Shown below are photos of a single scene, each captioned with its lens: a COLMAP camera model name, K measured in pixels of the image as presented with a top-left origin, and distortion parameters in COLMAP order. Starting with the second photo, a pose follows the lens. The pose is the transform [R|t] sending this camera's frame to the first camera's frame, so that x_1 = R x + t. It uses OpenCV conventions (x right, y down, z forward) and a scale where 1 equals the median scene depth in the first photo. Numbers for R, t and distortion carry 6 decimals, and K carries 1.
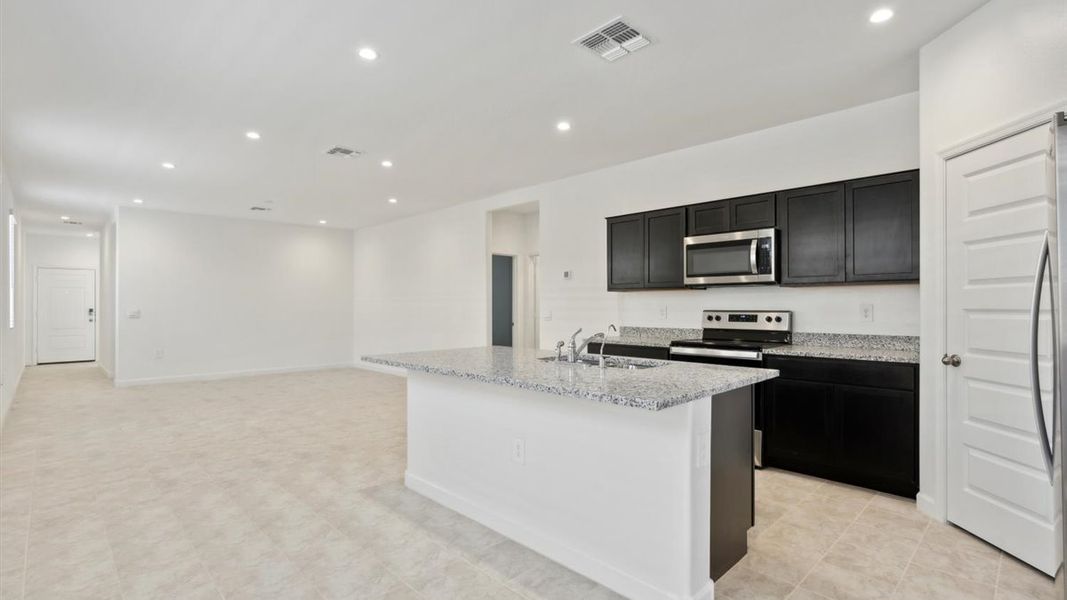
lens RADIAL K [[478.6, 0, 533.5], [0, 478.6, 300.0], [0, 0, 1]] dist [-0.000707, 0.000000]
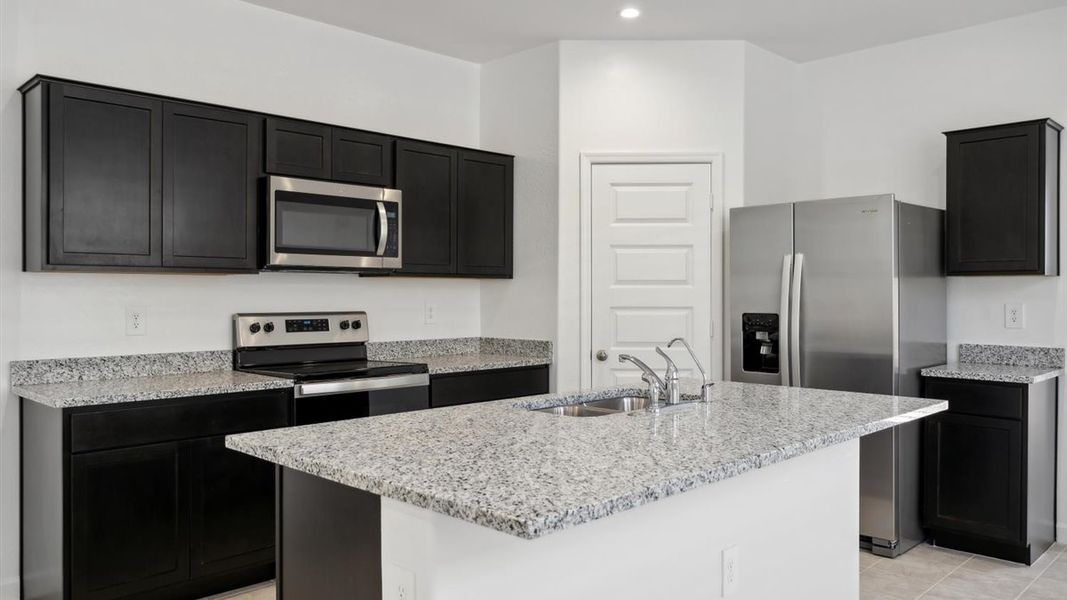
lens RADIAL K [[799.6, 0, 533.5], [0, 799.6, 300.0], [0, 0, 1]] dist [0.006024, 0.000562]
pose [[0.002799, -0.004282, 0.999987, -0.573493], [-0.011633, 0.999923, 0.004314, -0.001548], [-0.999928, -0.011645, 0.002749, 0.728331]]
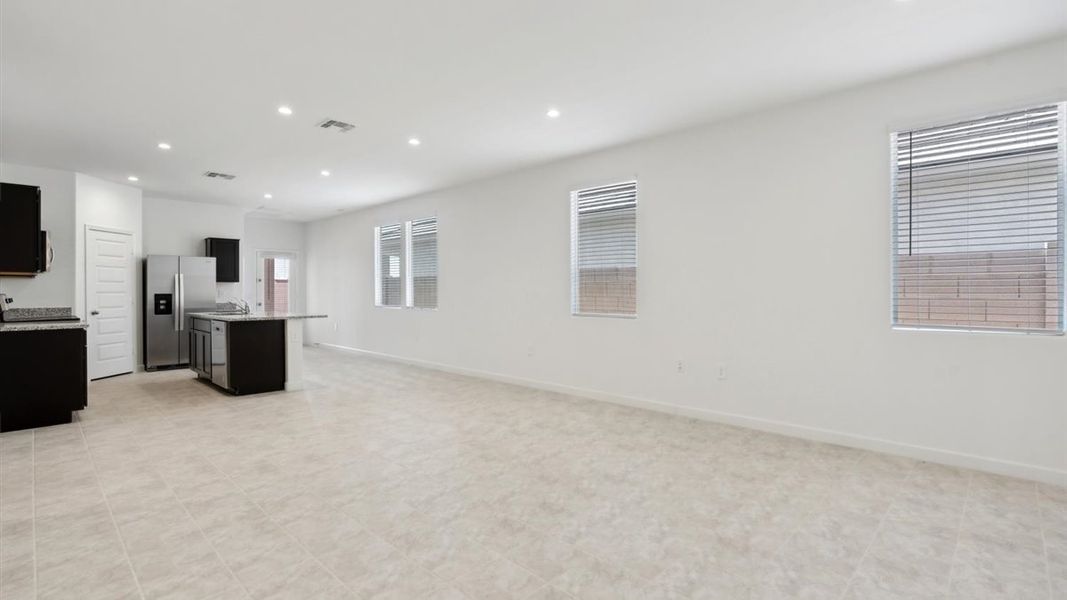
lens RADIAL K [[496.1, 0, 529.5], [0, 496.1, 292.6], [0, 0, 1]] dist [-0.009691, -0.000095]
pose [[-0.999996, 0.002997, -0.000068, -0.872169], [0.002998, 0.999960, -0.008384, 0.032194], [0.000043, -0.008384, -0.999965, 2.255221]]
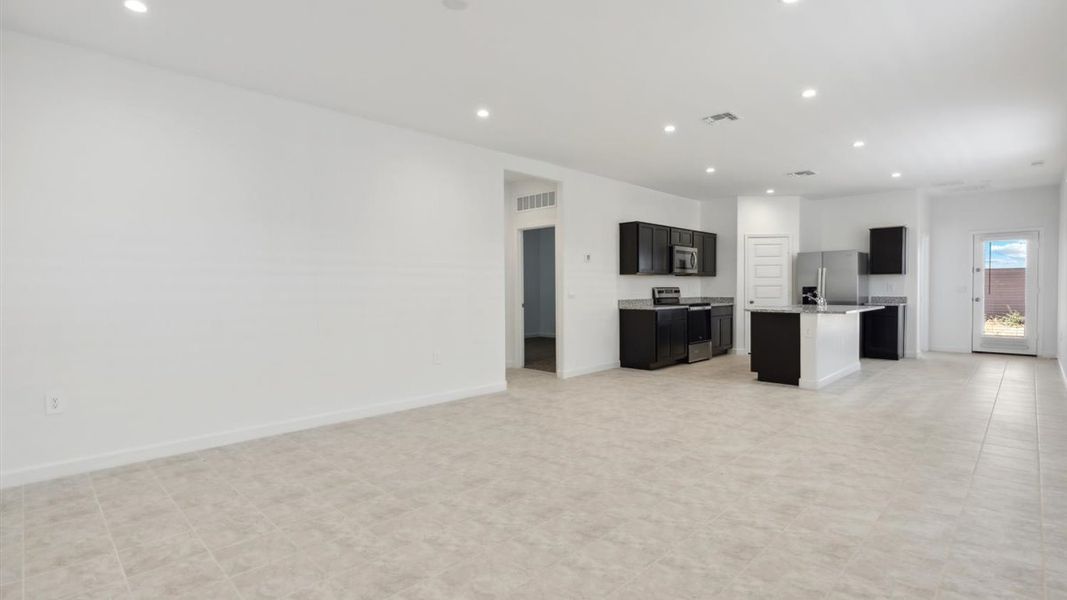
lens RADIAL K [[506.3, 0, 532.6], [0, 506.3, 298.3], [0, 0, 1]] dist [-0.009031, 0.000023]
pose [[0.004953, -0.017361, 0.999837, -1.588733], [-0.004796, 0.999837, 0.017385, 0.033302], [-0.999976, -0.004881, 0.004869, 1.553536]]
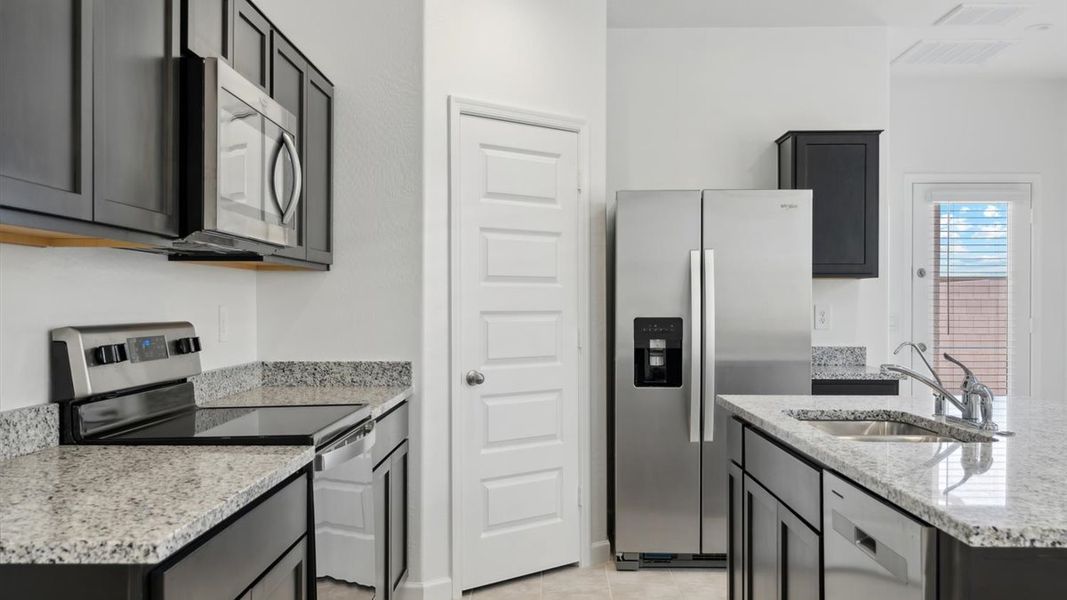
lens RADIAL K [[976.0, 0, 532.3], [0, 976.0, 303.8], [0, 0, 1]] dist [0.014163, 0.008634]
pose [[-0.689020, 0.003076, 0.724736, -0.211589], [-0.006112, 0.999931, -0.010054, 0.013680], [-0.724717, -0.011357, -0.688953, 1.284580]]
